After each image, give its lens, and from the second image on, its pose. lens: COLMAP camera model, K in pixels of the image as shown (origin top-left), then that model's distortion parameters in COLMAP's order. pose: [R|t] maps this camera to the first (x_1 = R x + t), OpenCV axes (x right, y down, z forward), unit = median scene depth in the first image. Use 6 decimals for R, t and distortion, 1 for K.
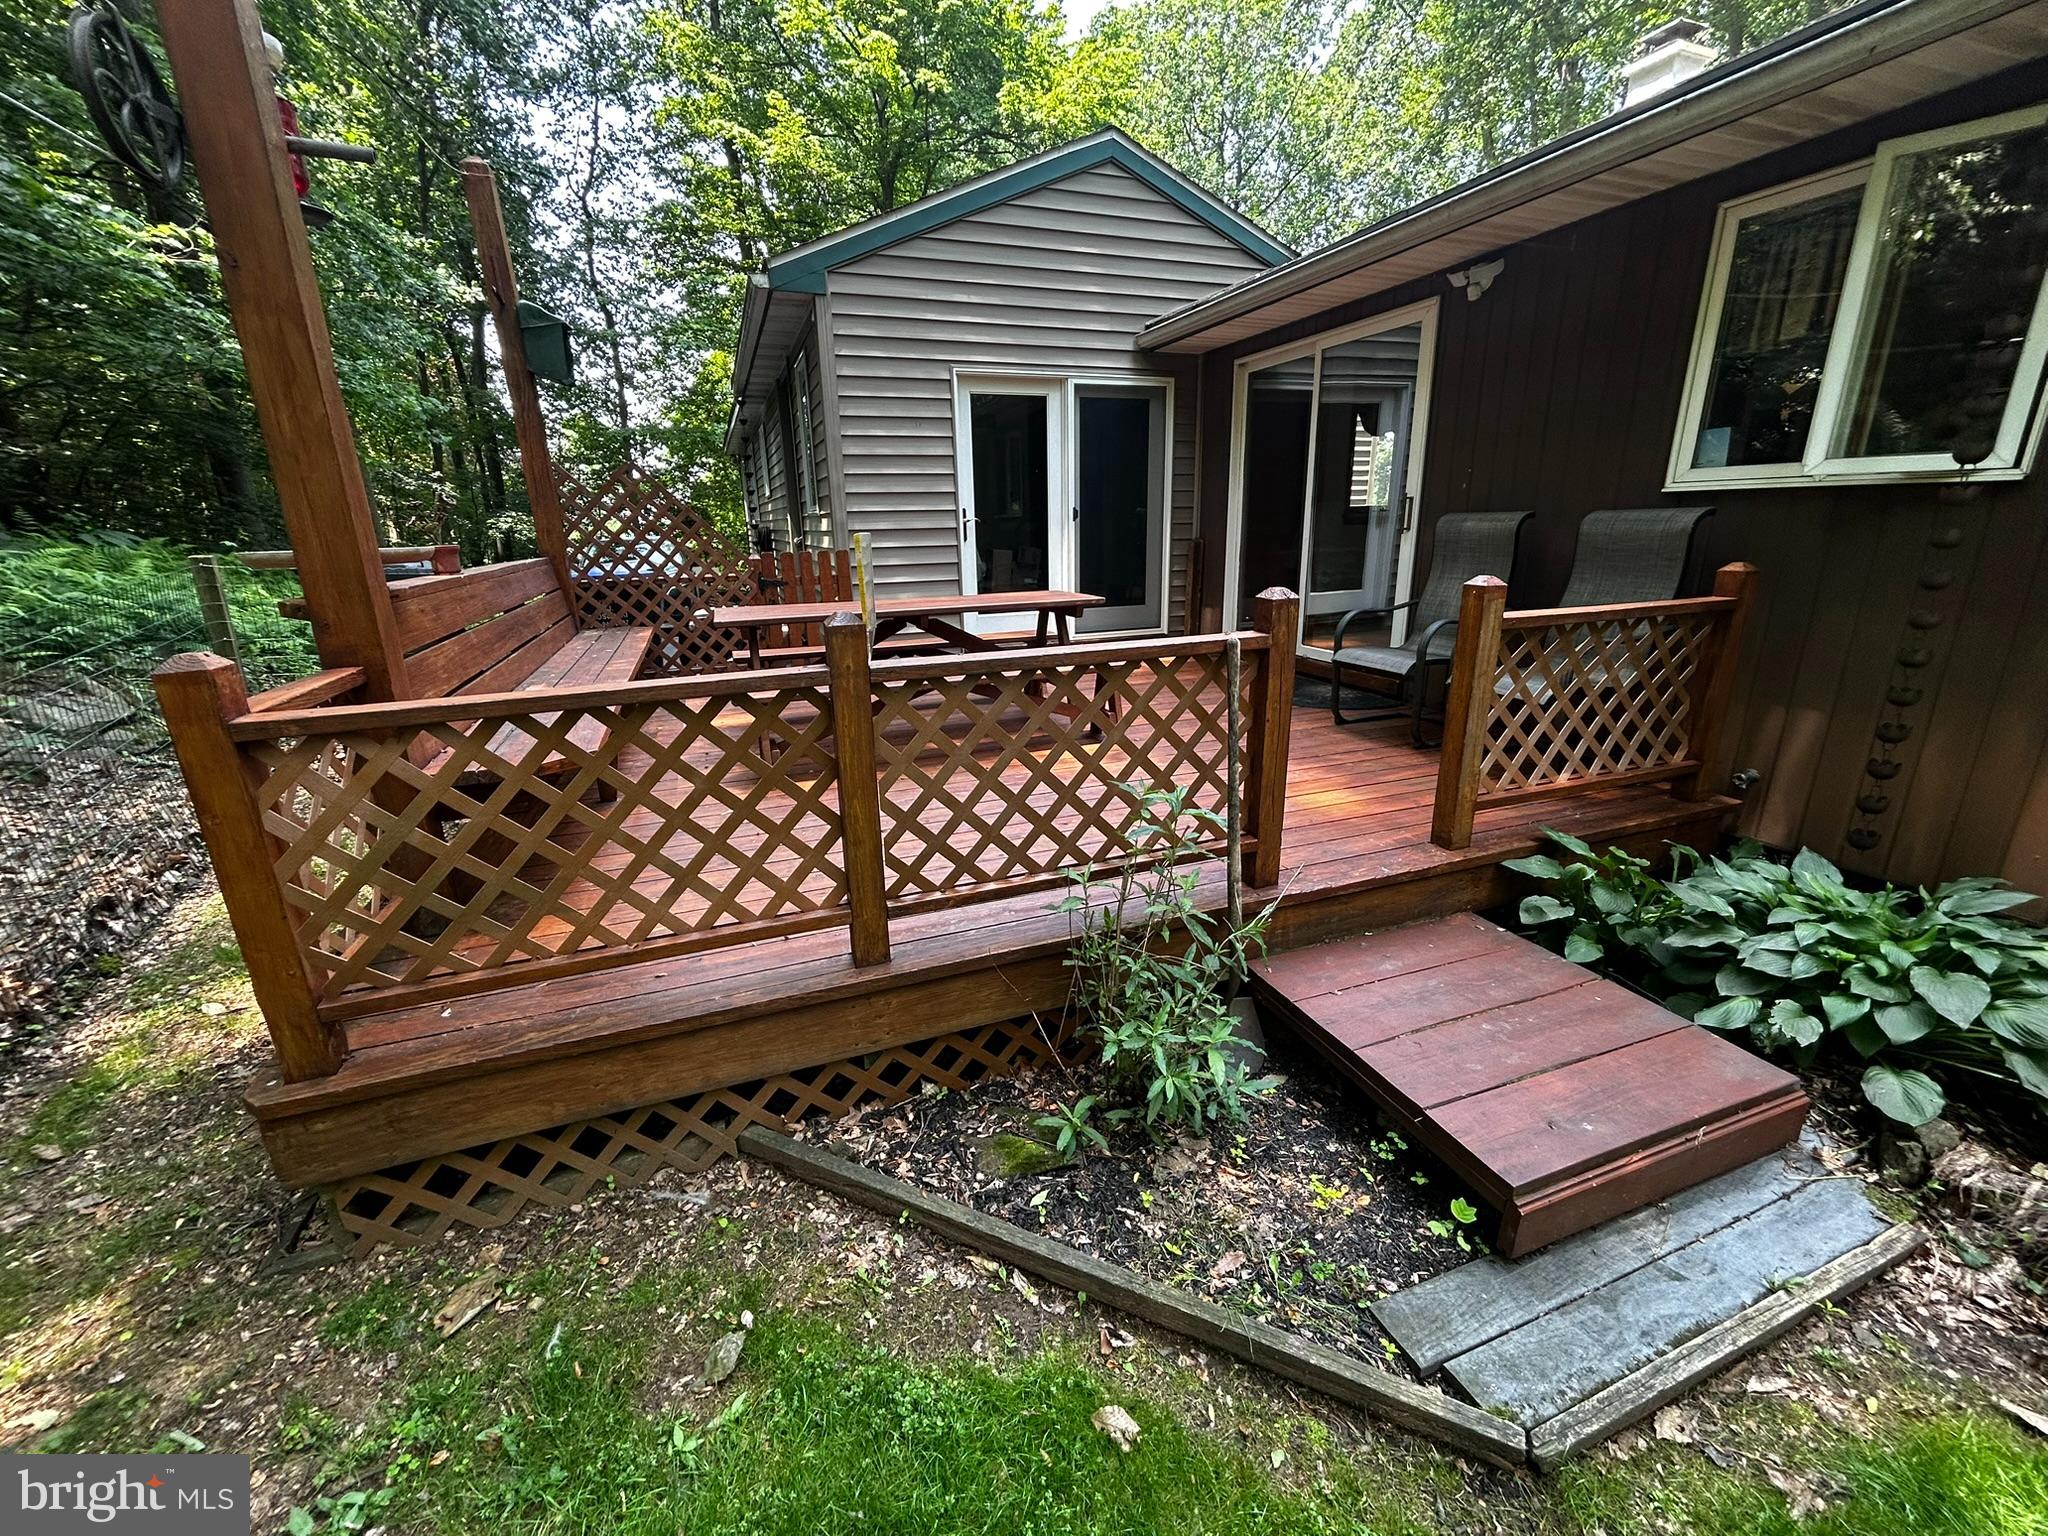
lens RADIAL K [[817.3, 0, 1030.7], [0, 817.3, 770.5], [0, 0, 1]] dist [-0.001960, 0.001156]
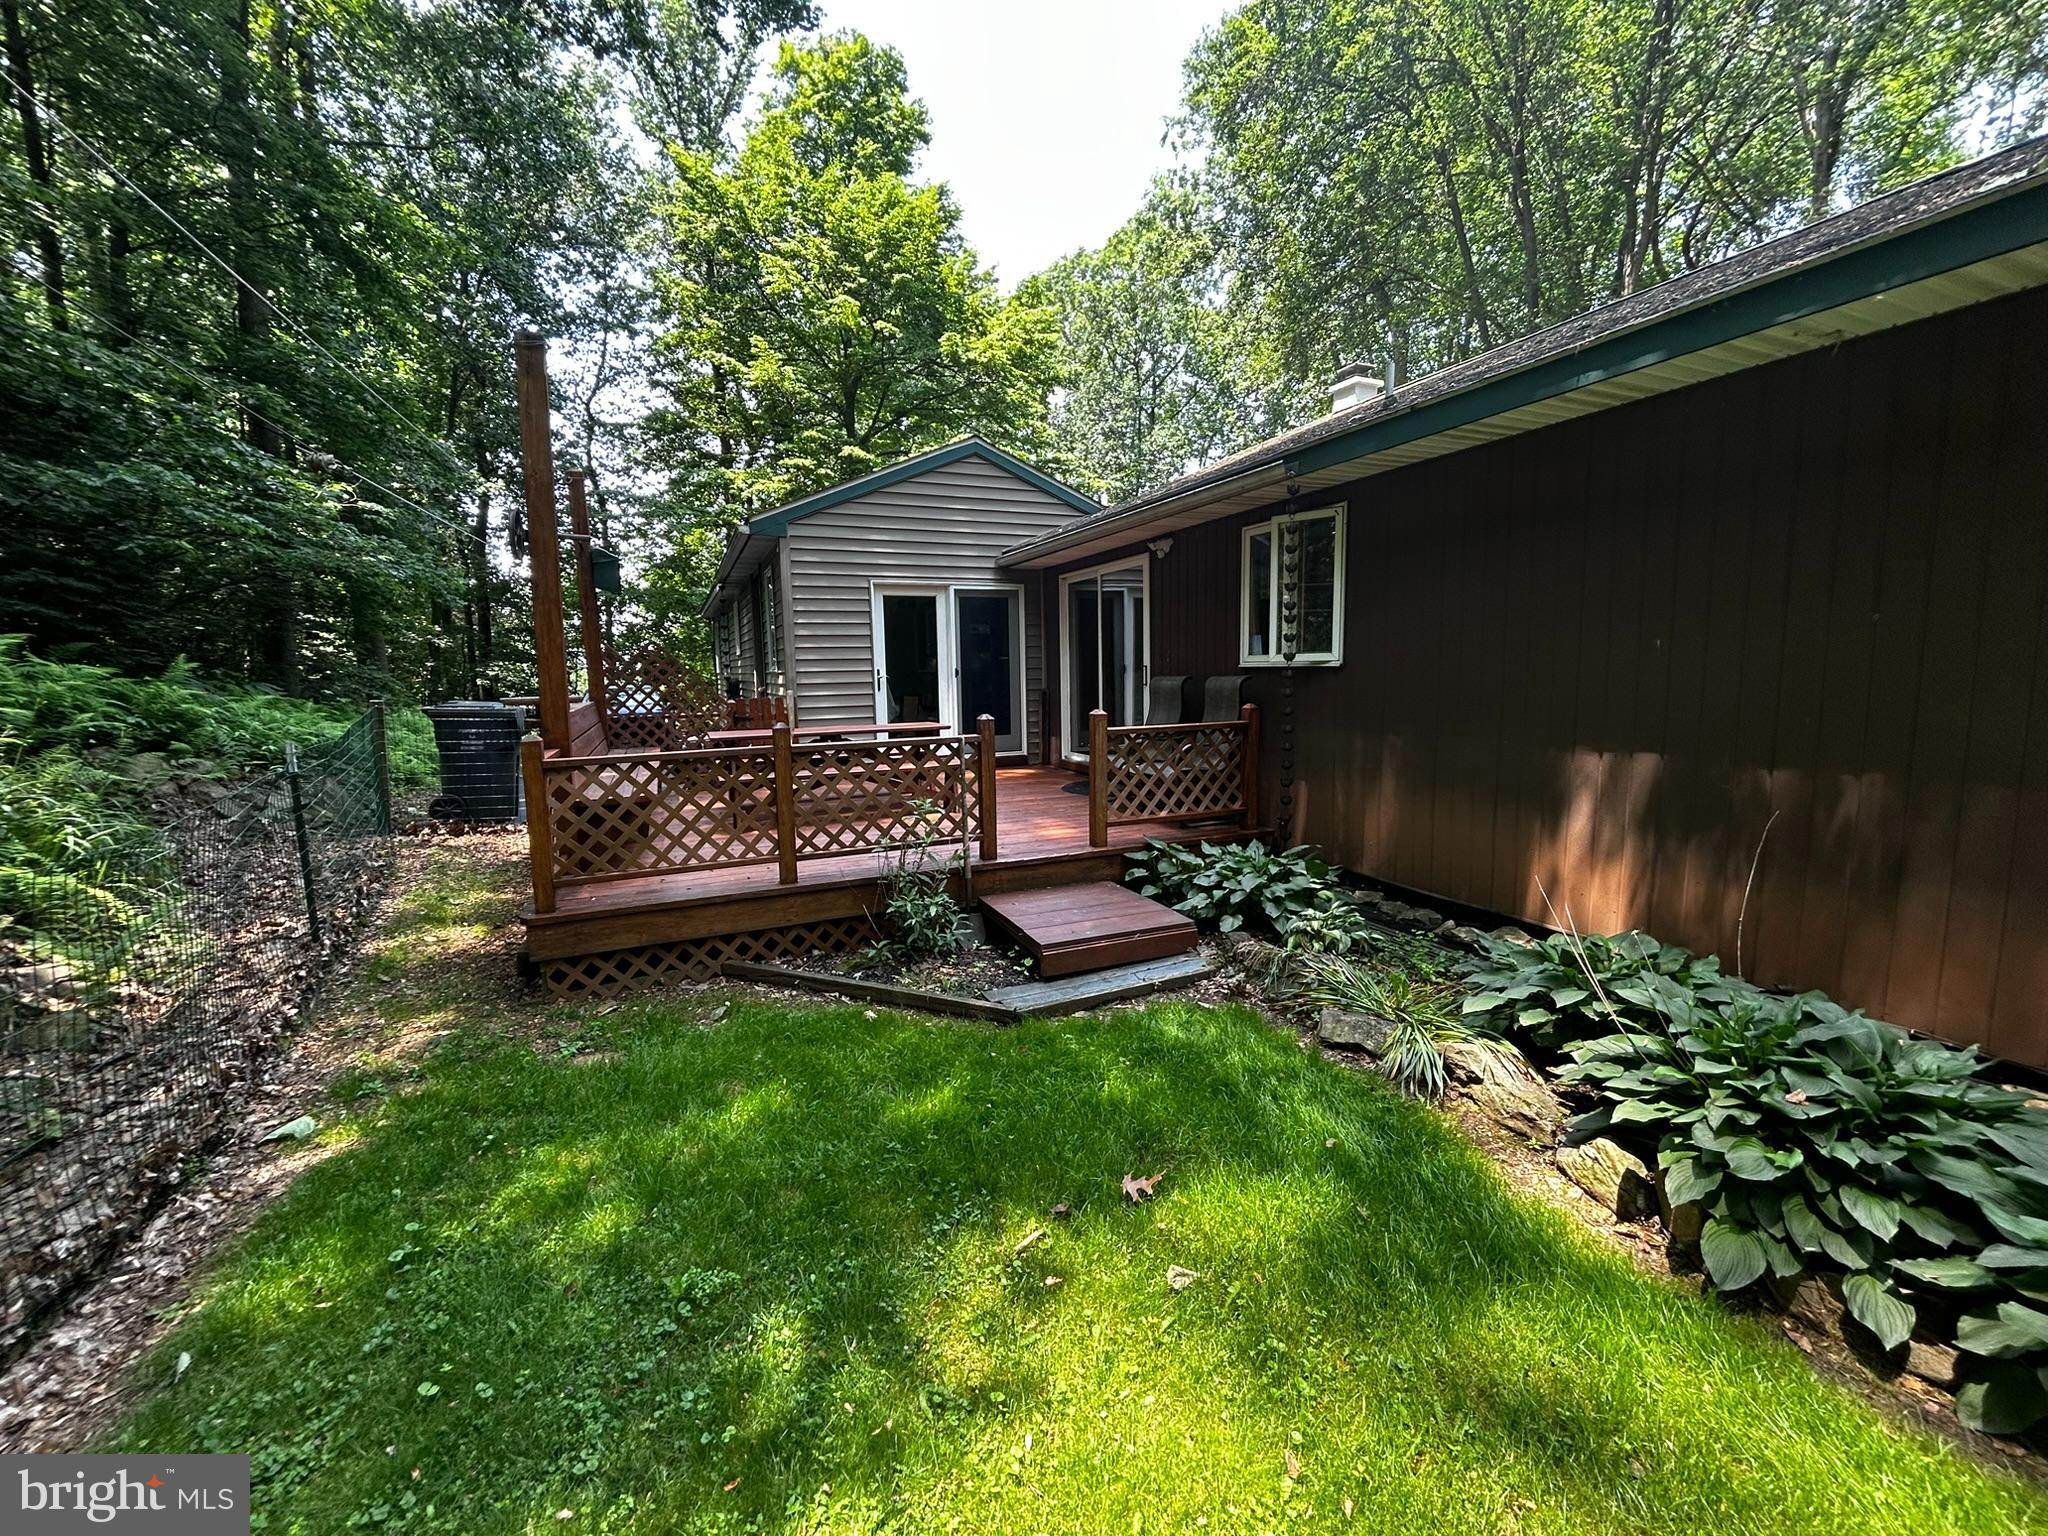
lens RADIAL K [[817.3, 0, 1023.4], [0, 817.3, 776.1], [0, 0, 1]] dist [-0.001960, 0.001156]
pose [[0.999120, -0.002688, 0.041862, 0.114046], [0.009582, 0.986187, -0.165361, 0.109107], [-0.040839, 0.165616, 0.985344, -0.408000]]
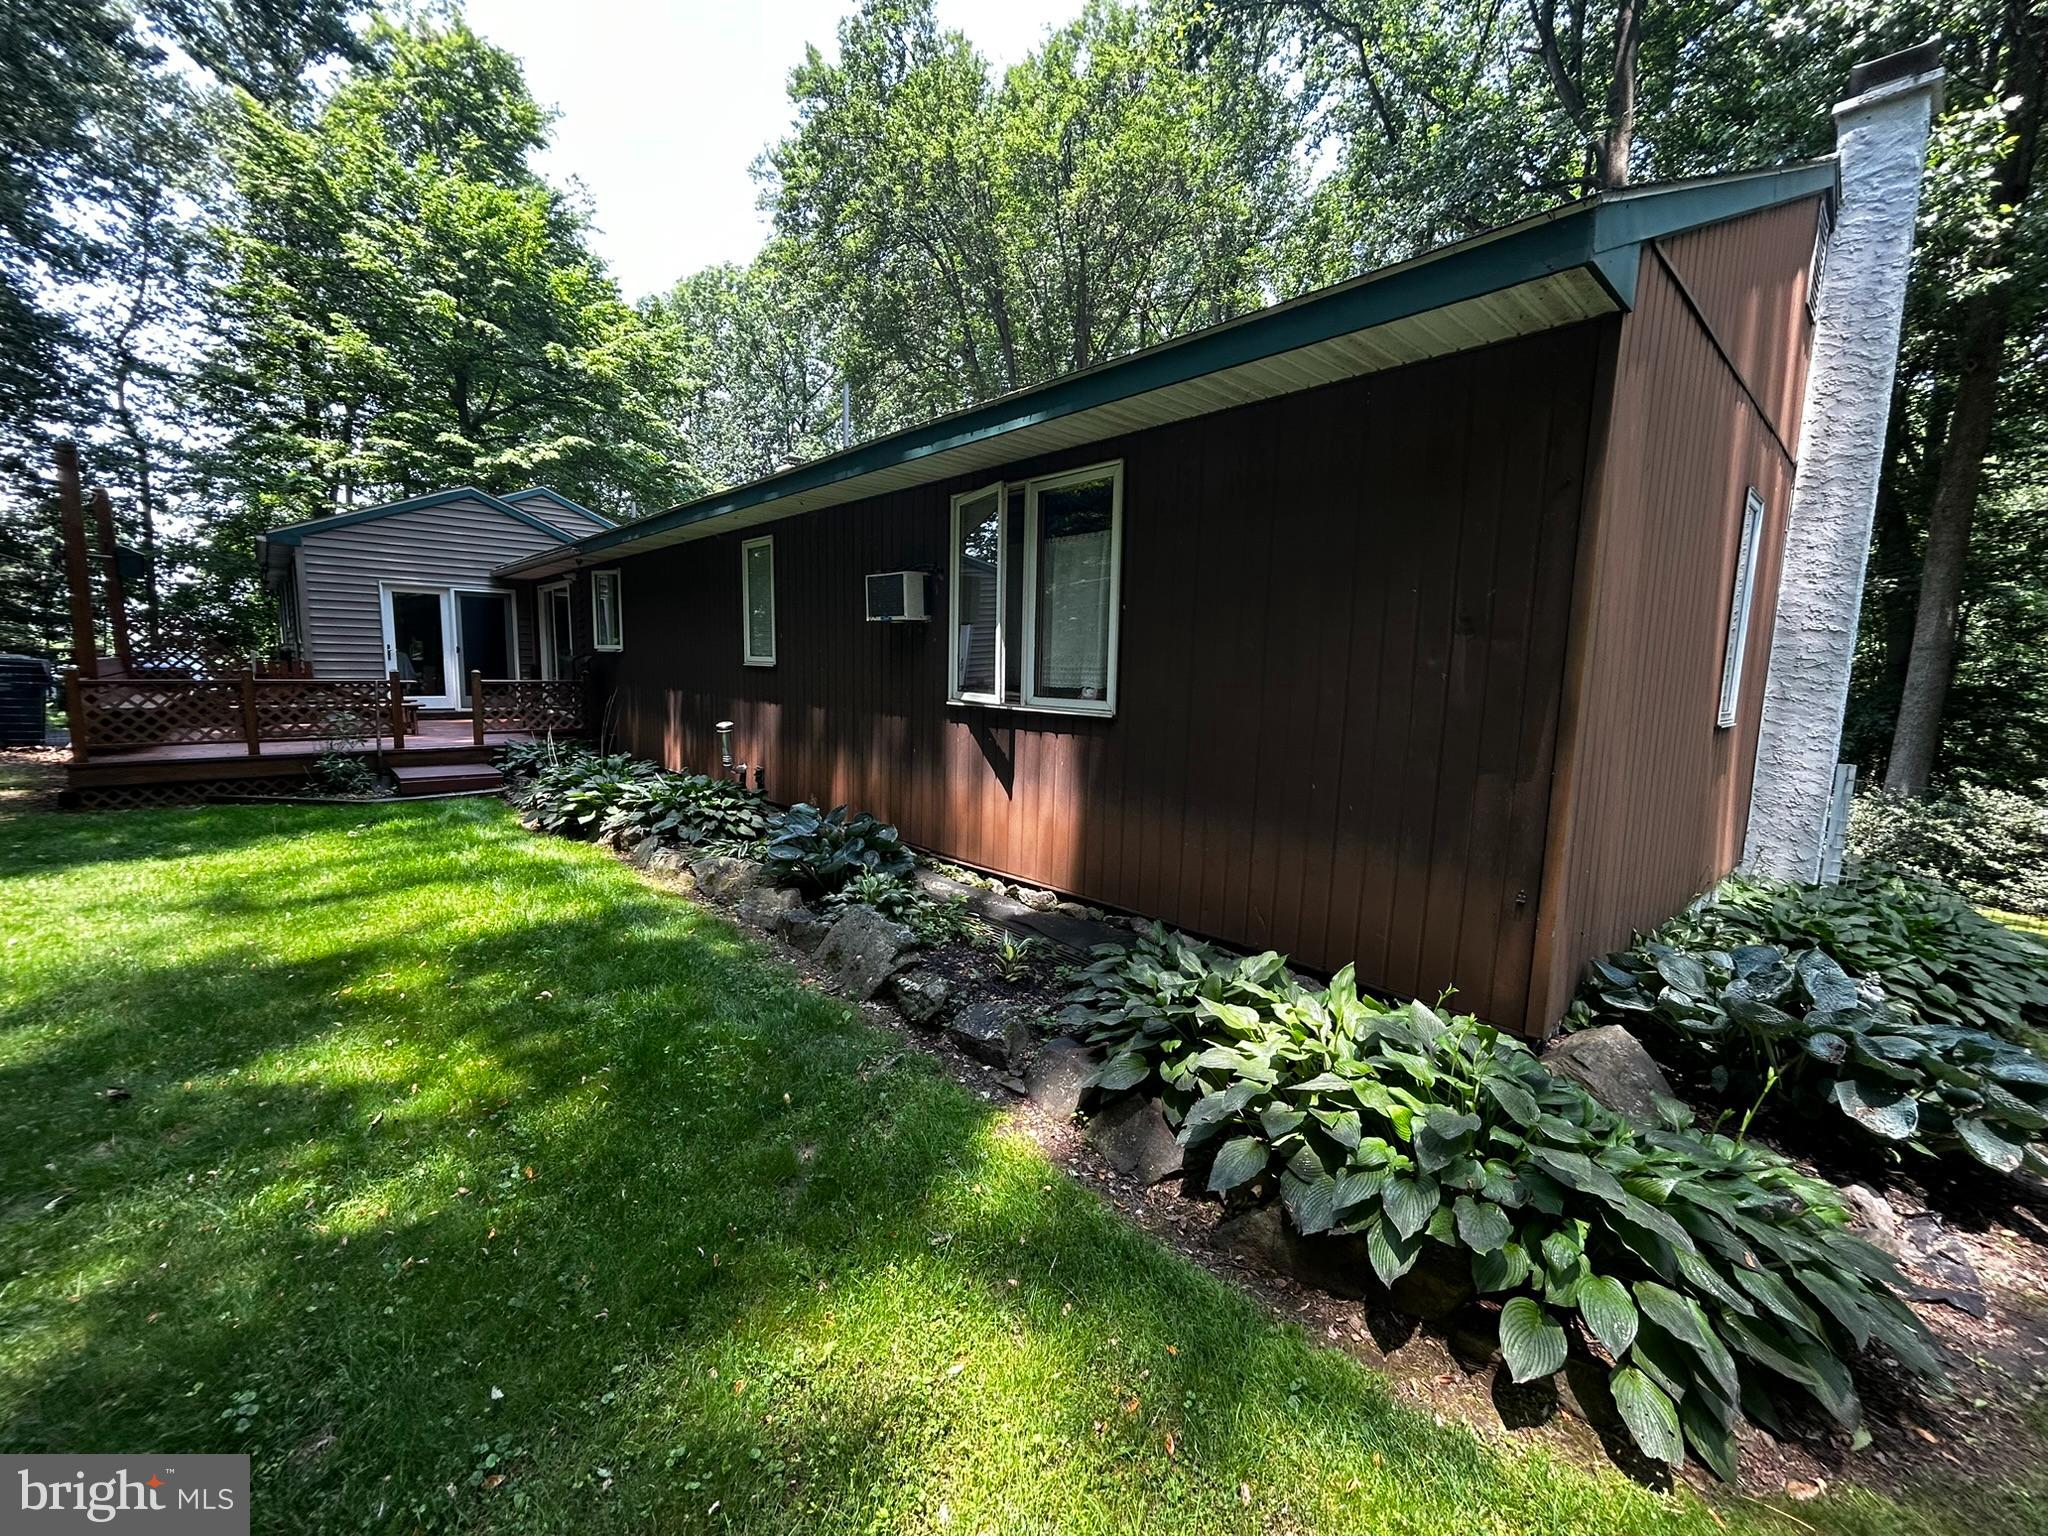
lens RADIAL K [[817.3, 0, 1006.4], [0, 817.3, 778.1], [0, 0, 1]] dist [-0.001960, 0.001156]
pose [[0.930317, -0.003825, 0.366738, 0.586464], [0.063021, 0.986740, -0.149575, 0.392738], [-0.361303, 0.162264, 0.918221, -1.320089]]
